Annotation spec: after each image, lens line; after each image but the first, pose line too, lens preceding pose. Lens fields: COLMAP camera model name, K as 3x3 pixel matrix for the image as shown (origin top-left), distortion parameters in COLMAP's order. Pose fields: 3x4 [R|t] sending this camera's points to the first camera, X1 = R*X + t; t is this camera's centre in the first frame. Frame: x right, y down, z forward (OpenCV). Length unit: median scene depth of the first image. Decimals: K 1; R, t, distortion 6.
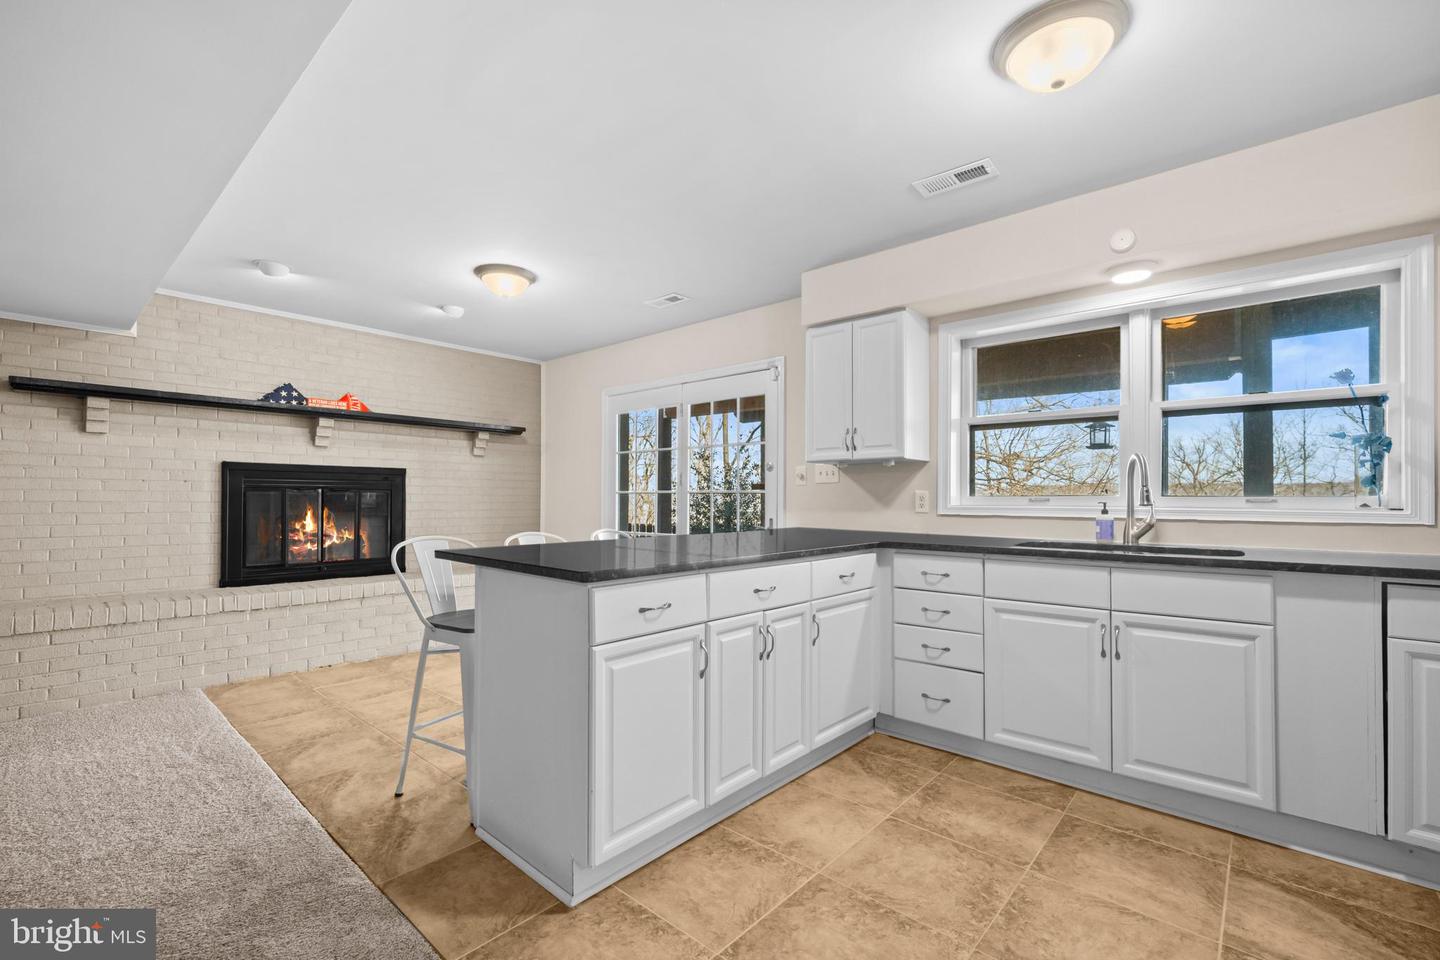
lens RADIAL K [[621.8, 0, 717.4], [0, 621.8, 488.6], [0, 0, 1]] dist [0.000924, -0.000055]
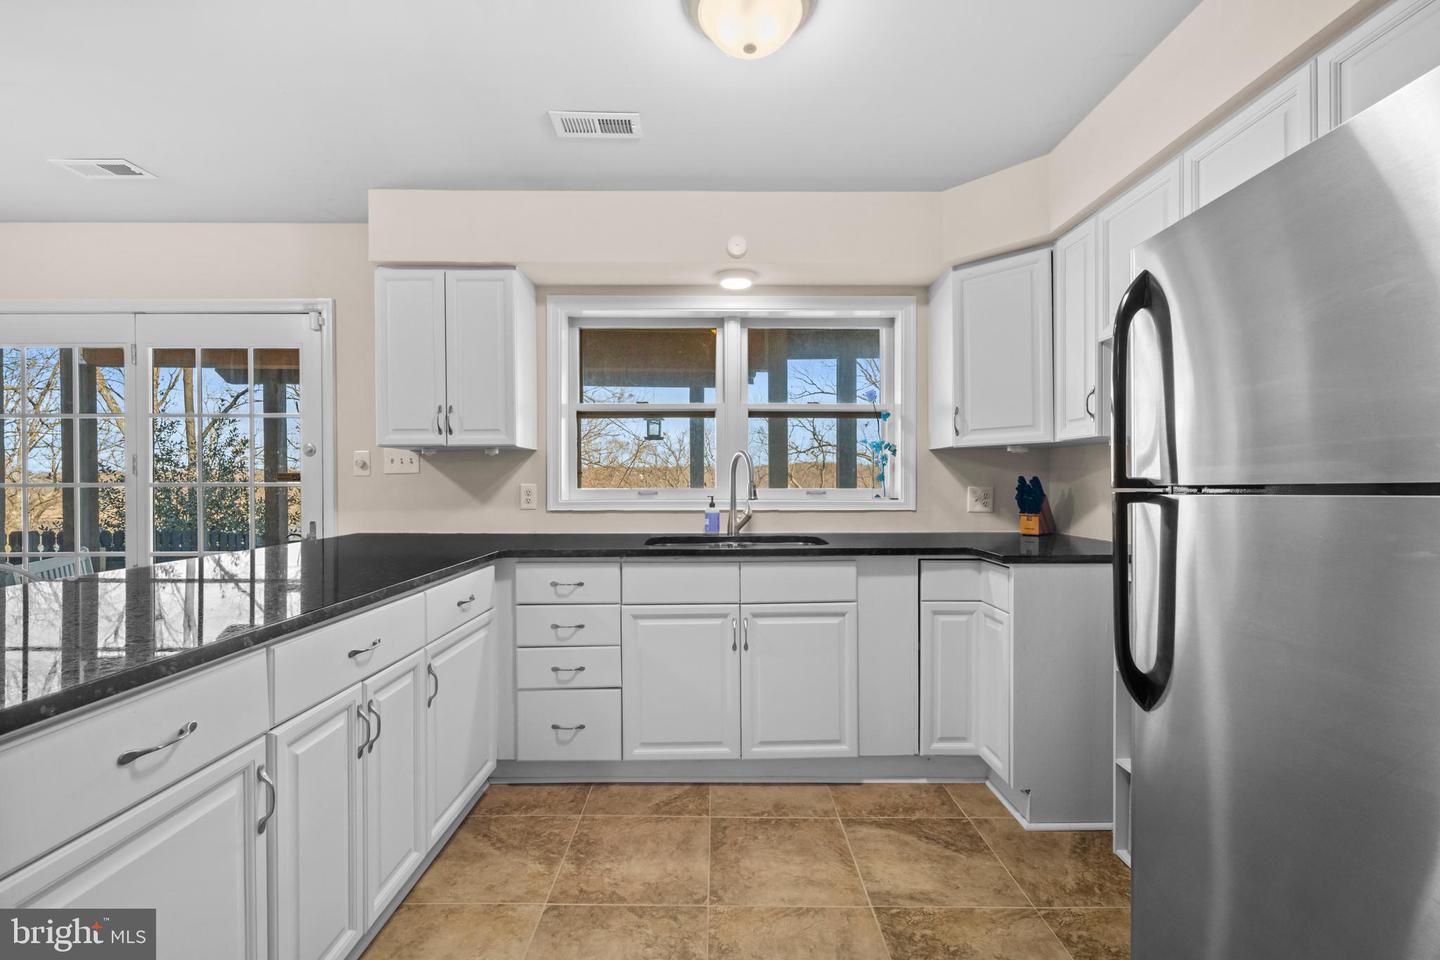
lens RADIAL K [[621.8, 0, 724.0], [0, 621.8, 485.3], [0, 0, 1]] dist [0.000924, -0.000055]
pose [[0.742643, -0.010434, 0.669606, -0.066498], [-0.006079, 0.999732, 0.022320, -0.020513], [-0.669660, -0.020646, 0.742381, 0.228191]]
